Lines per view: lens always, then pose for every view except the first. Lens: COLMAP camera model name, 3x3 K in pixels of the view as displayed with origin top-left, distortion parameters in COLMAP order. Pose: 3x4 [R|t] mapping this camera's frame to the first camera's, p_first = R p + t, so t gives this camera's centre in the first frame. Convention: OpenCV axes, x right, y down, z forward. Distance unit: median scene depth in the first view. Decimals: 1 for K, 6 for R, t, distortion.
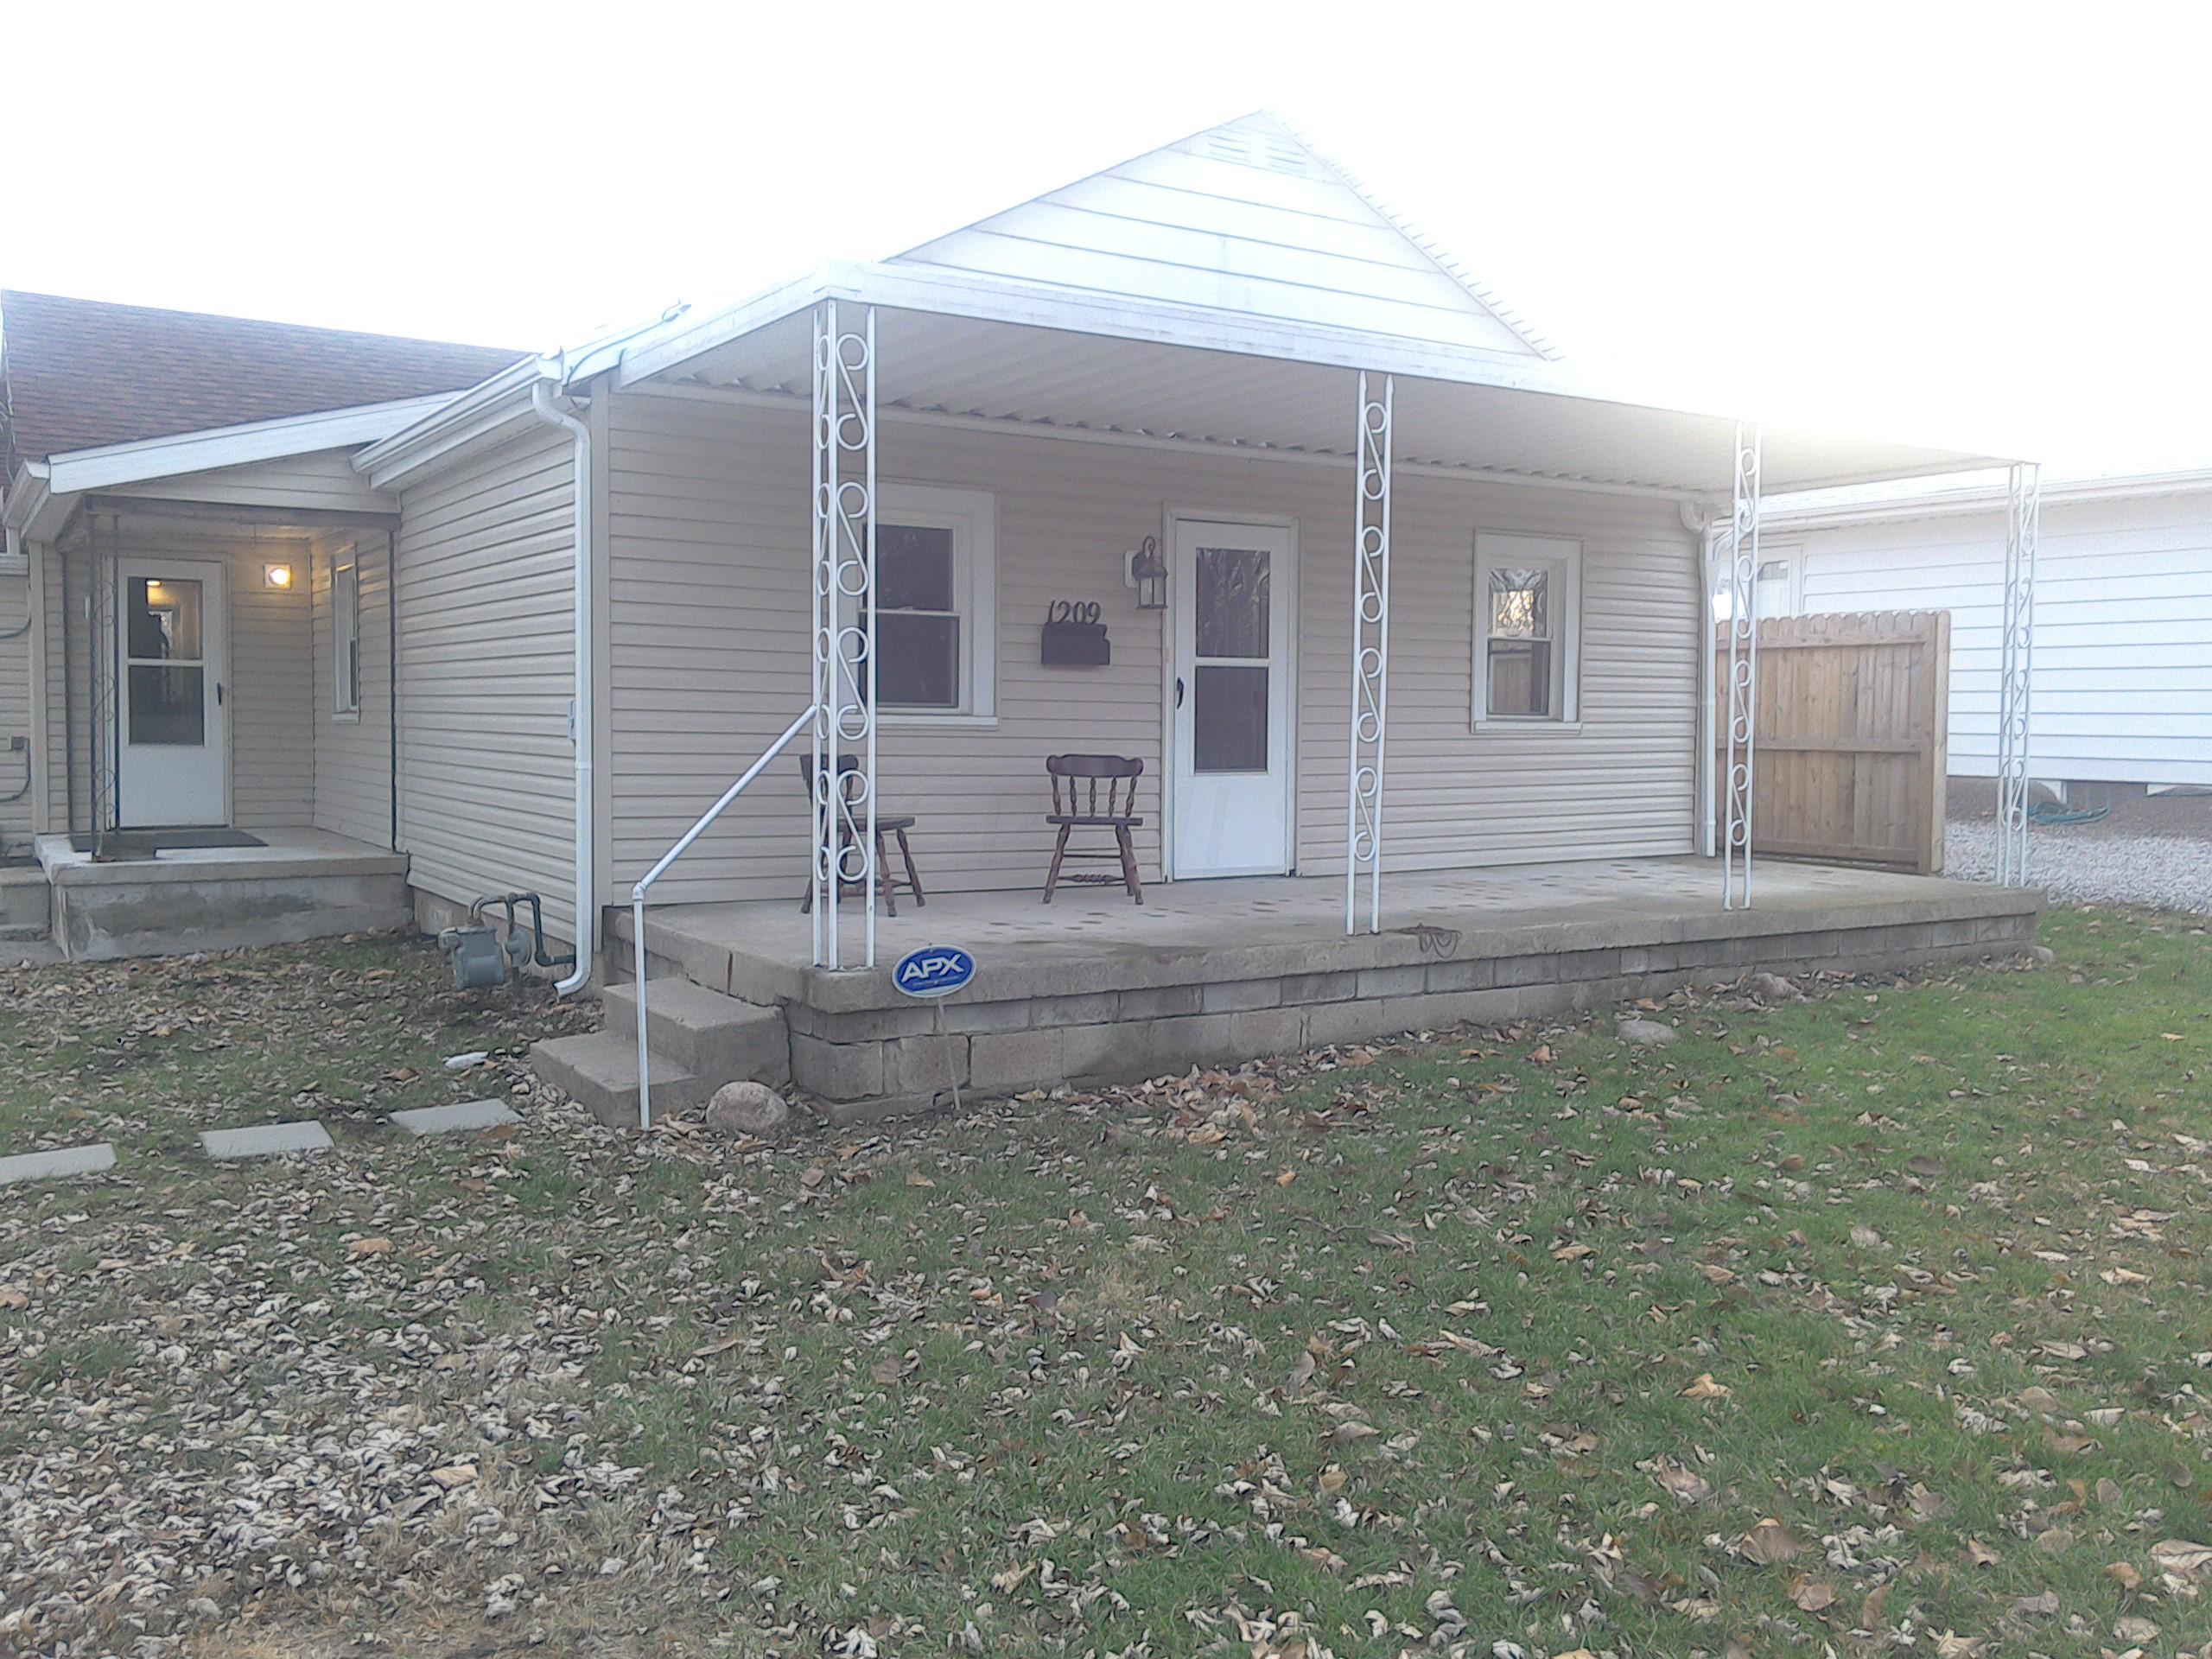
lens RADIAL K [[1865.7, 0, 1106.0], [0, 1865.7, 829.5], [0, 0, 1]] dist [0.090748, -0.226038]
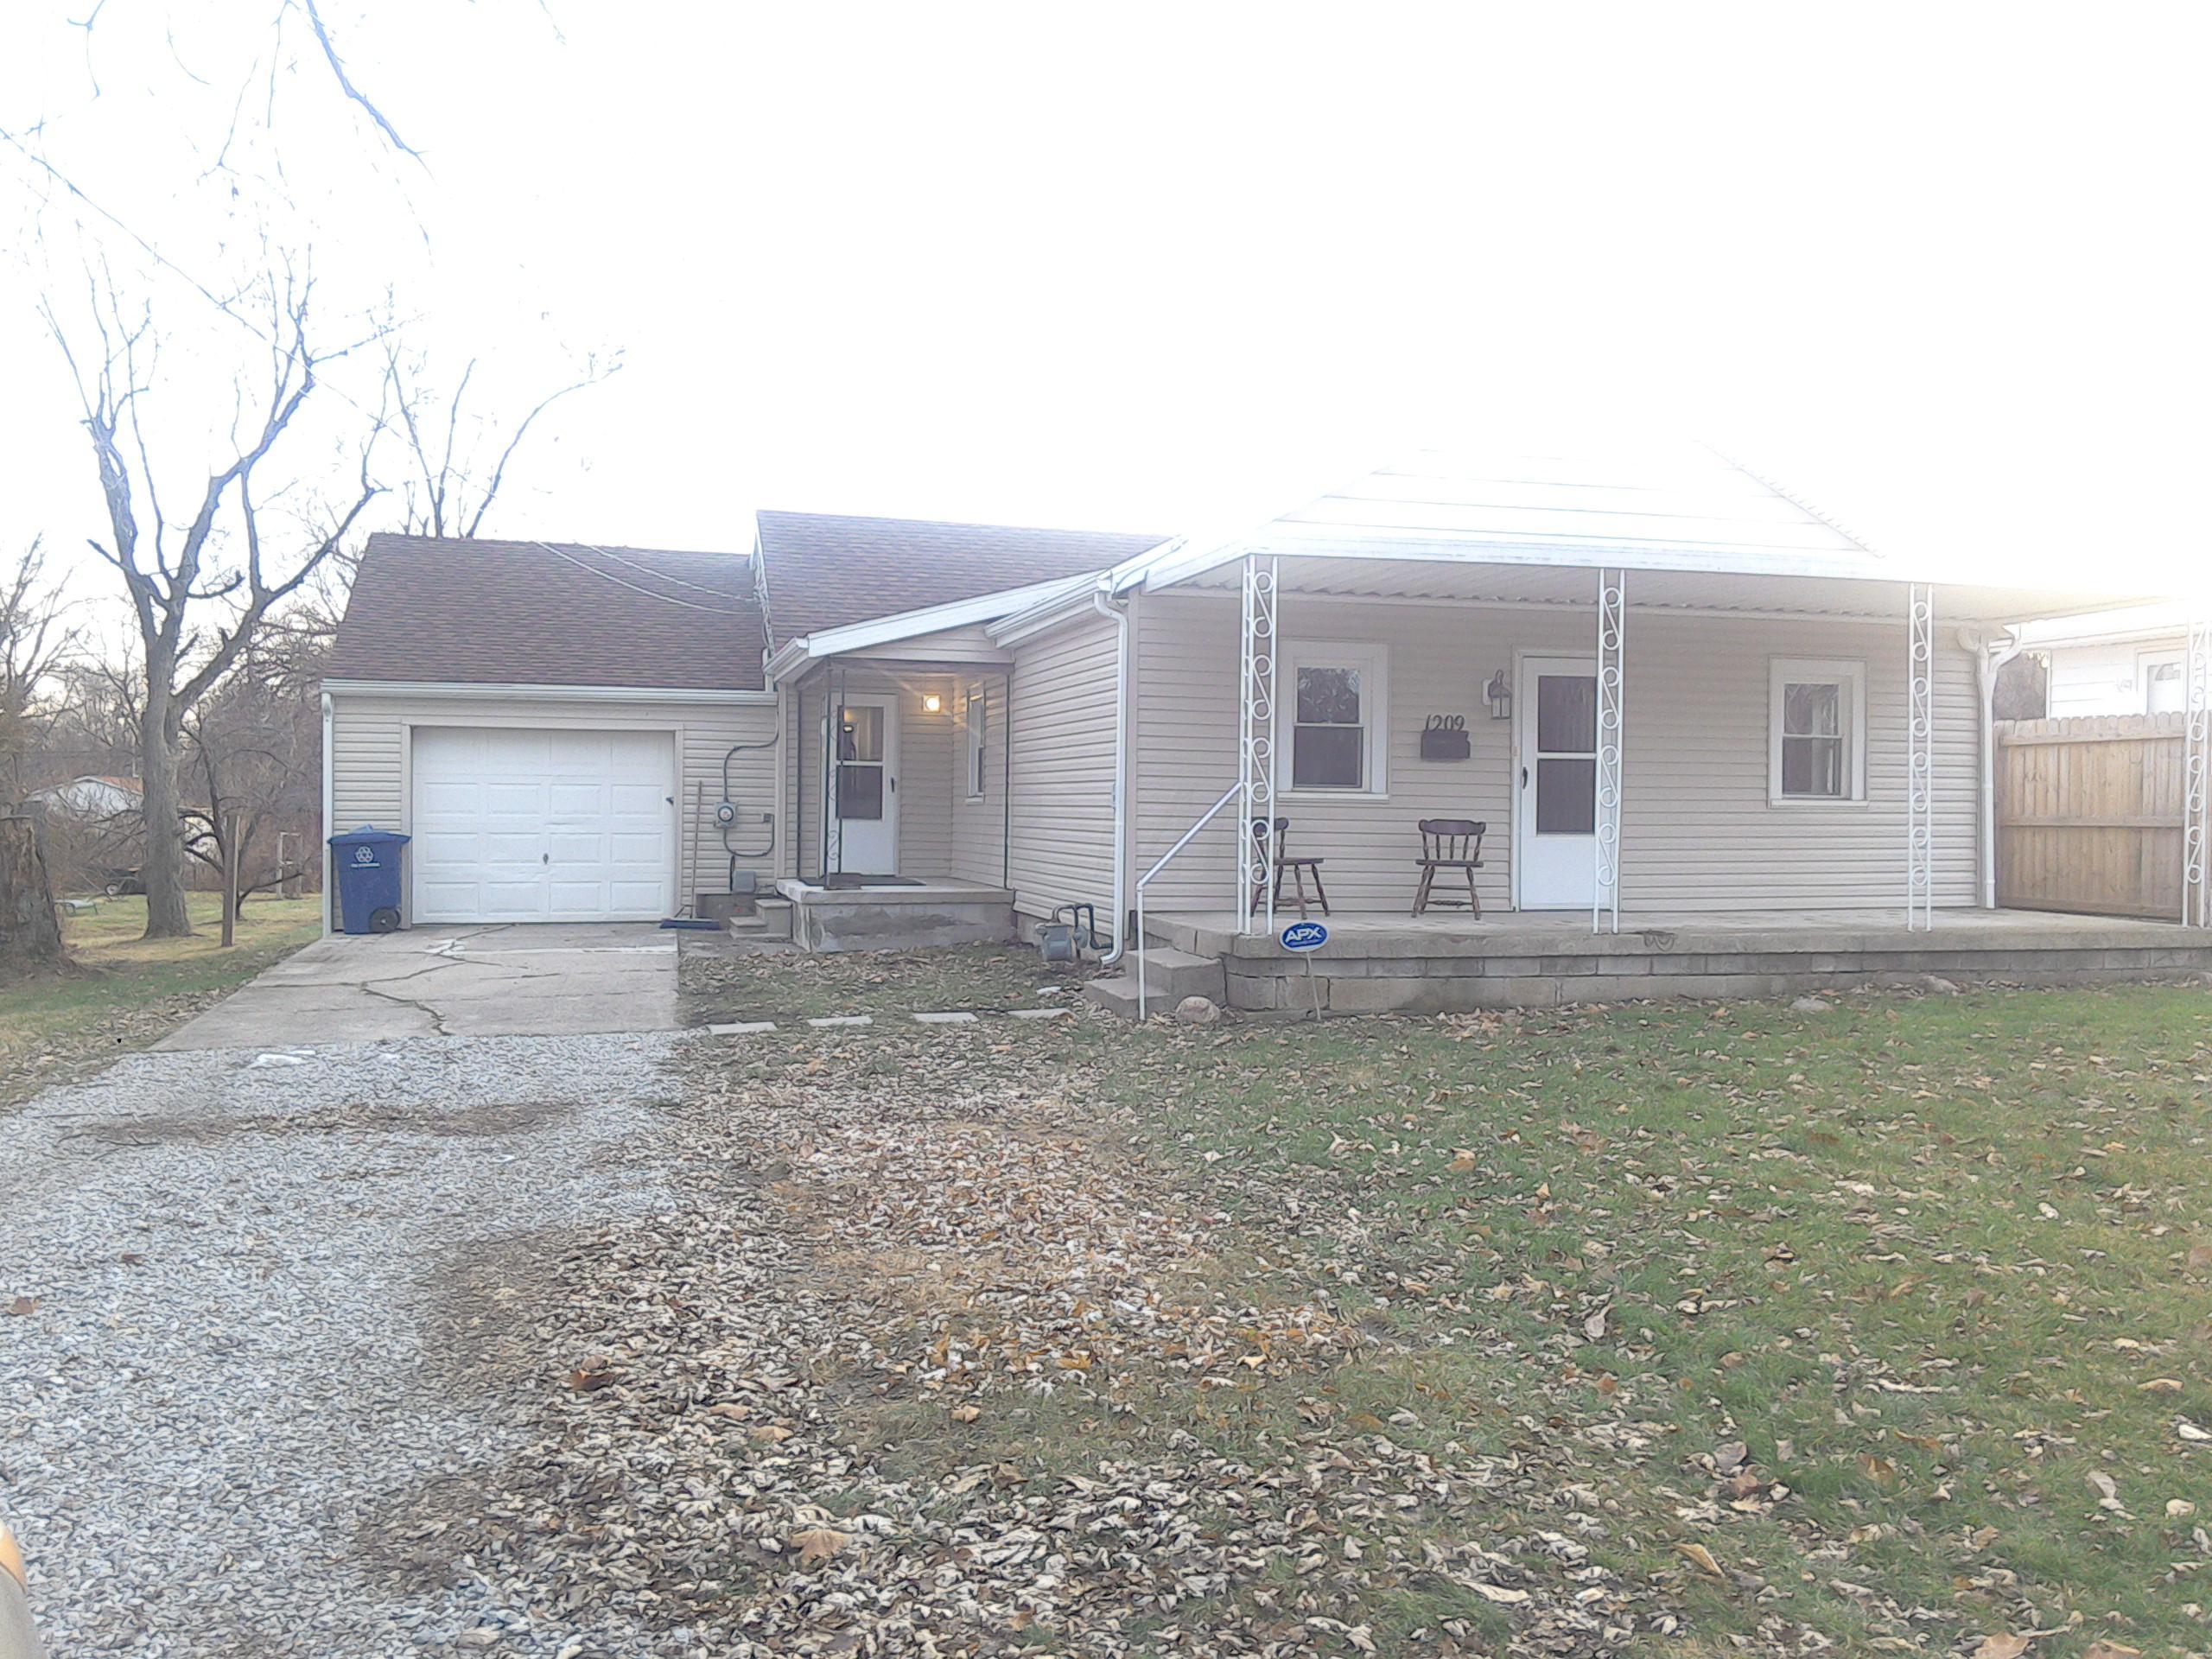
lens RADIAL K [[1865.7, 0, 1106.0], [0, 1865.7, 829.5], [0, 0, 1]] dist [0.090748, -0.226038]
pose [[0.955453, 0.003527, -0.295123, 0.160240], [-0.019006, 0.998588, -0.049597, 0.044074], [0.294531, 0.052997, 0.954171, -0.465927]]
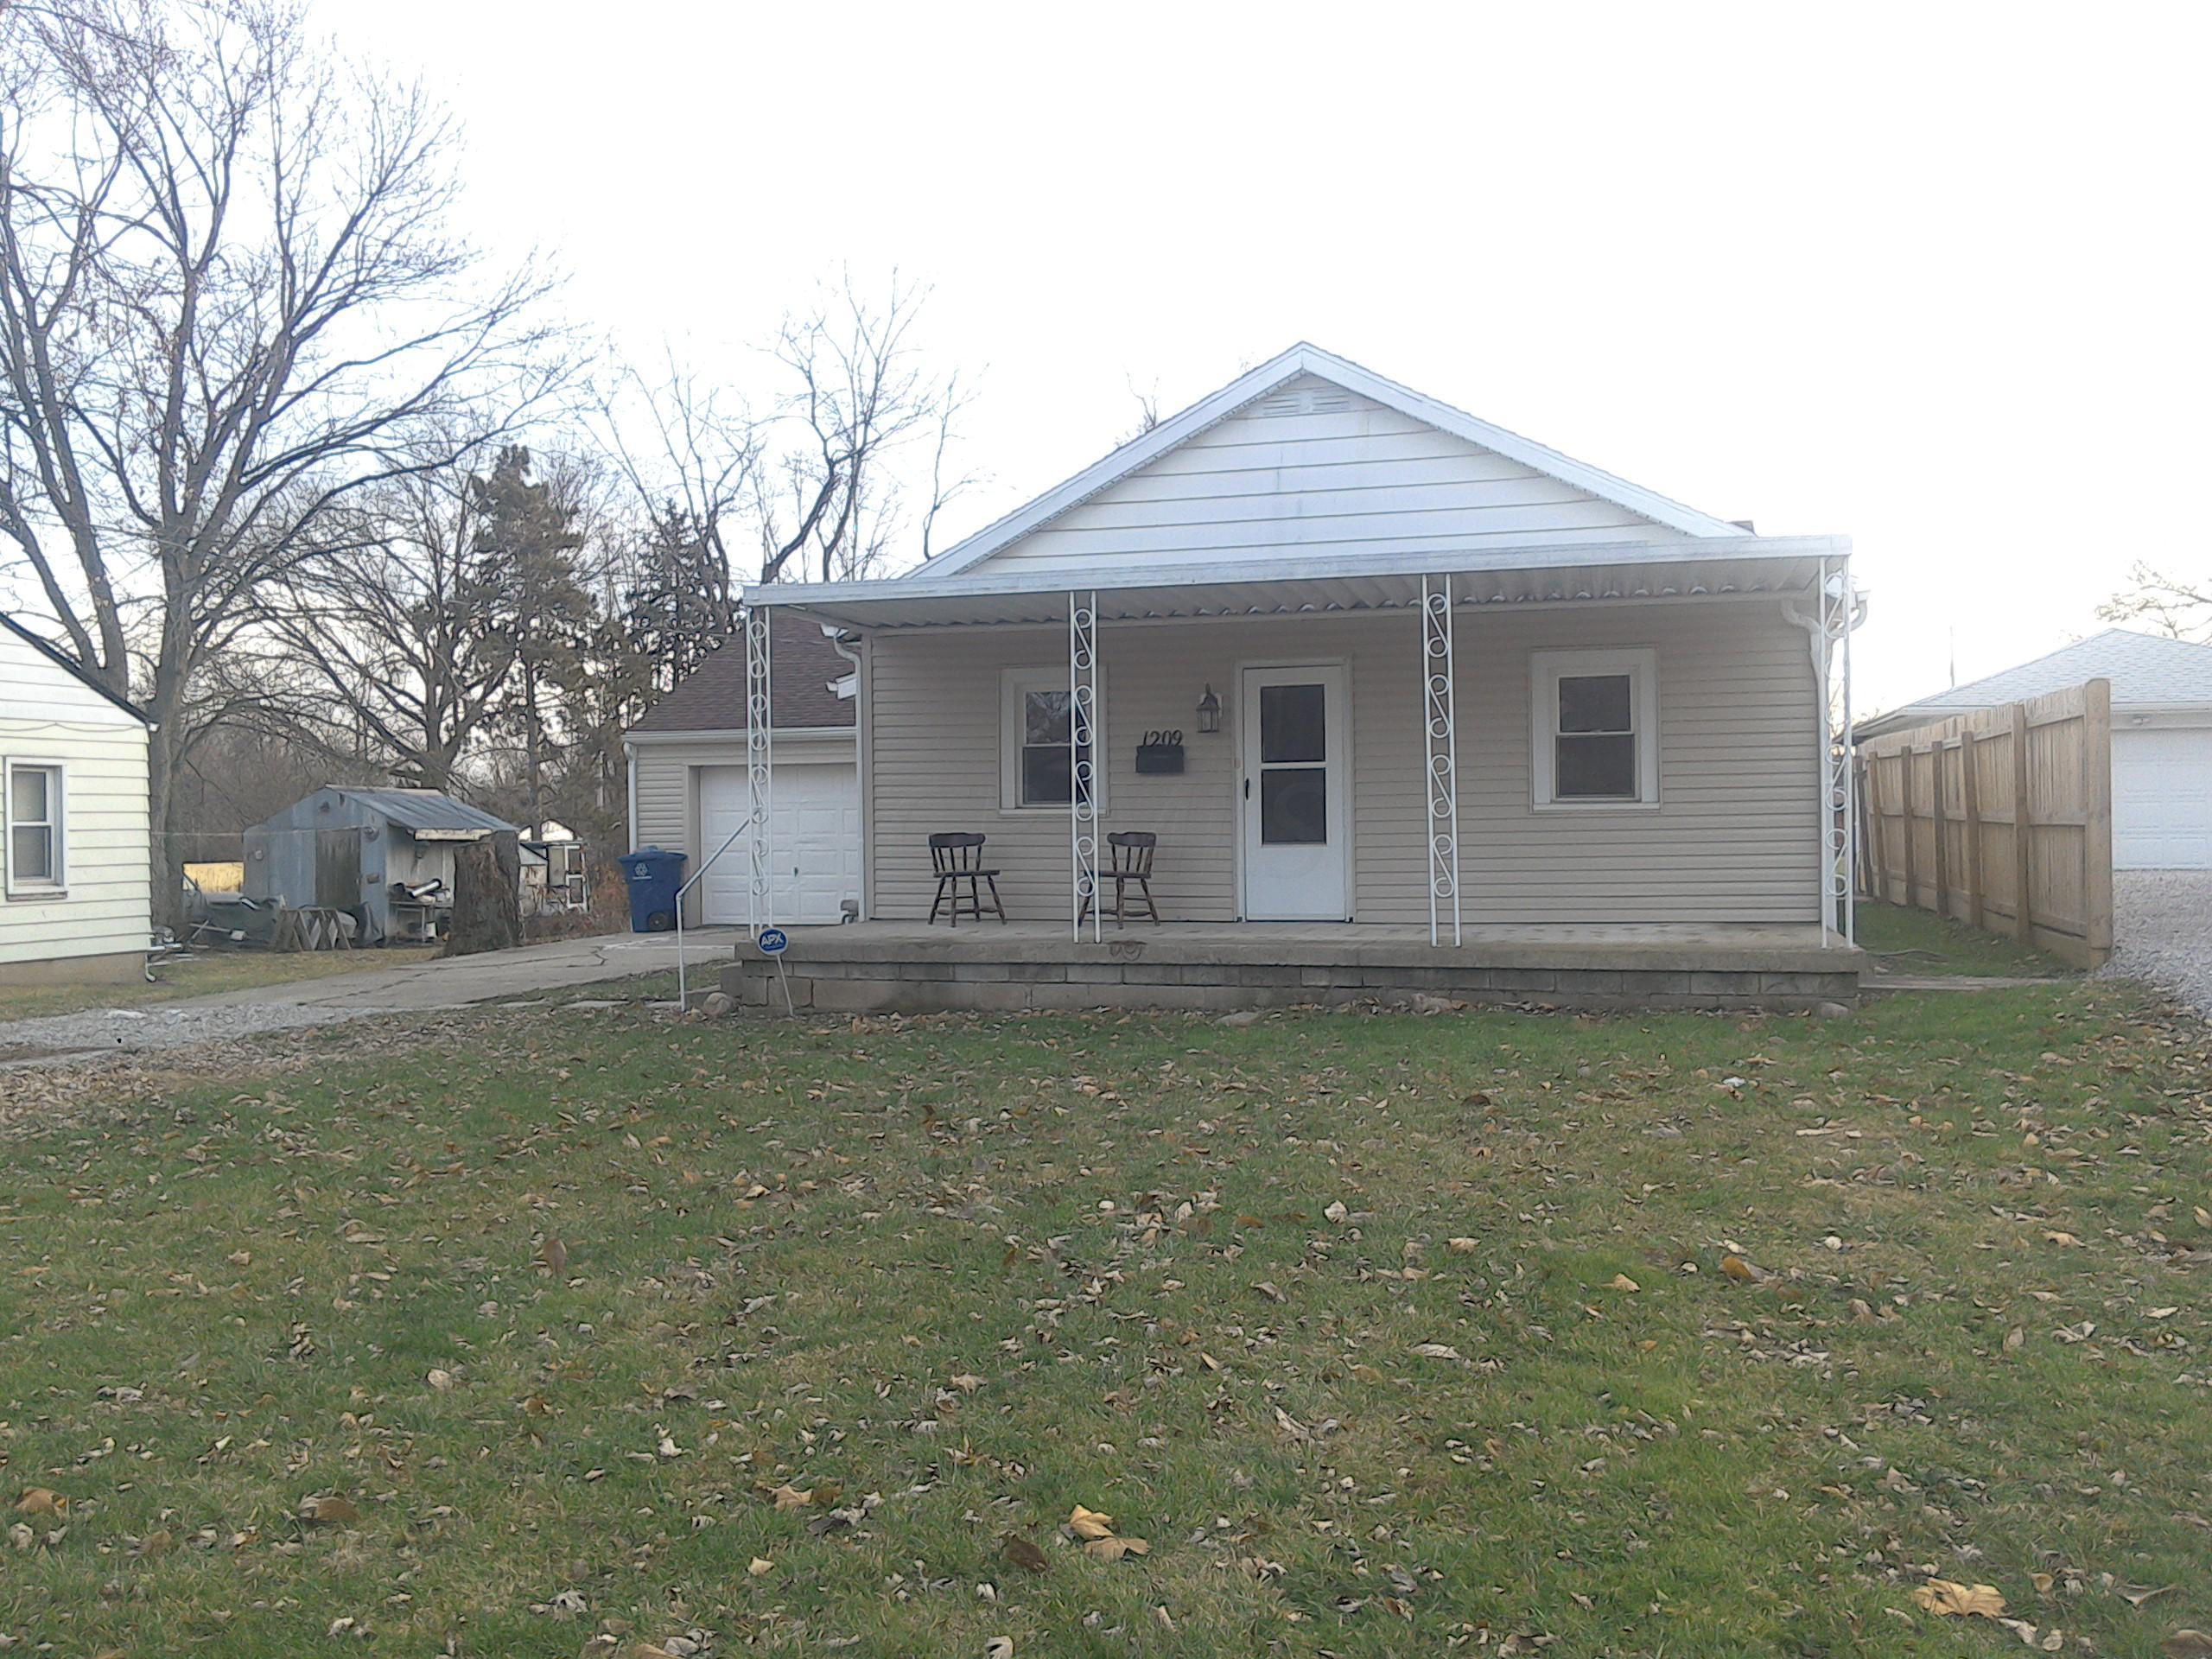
lens RADIAL K [[1865.7, 0, 1106.0], [0, 1865.7, 829.5], [0, 0, 1]] dist [0.090748, -0.226038]
pose [[0.661959, -0.011912, -0.749445, 1.067512], [-0.027439, 0.998818, -0.040112, 0.018580], [0.749038, 0.047116, 0.660850, -0.024809]]
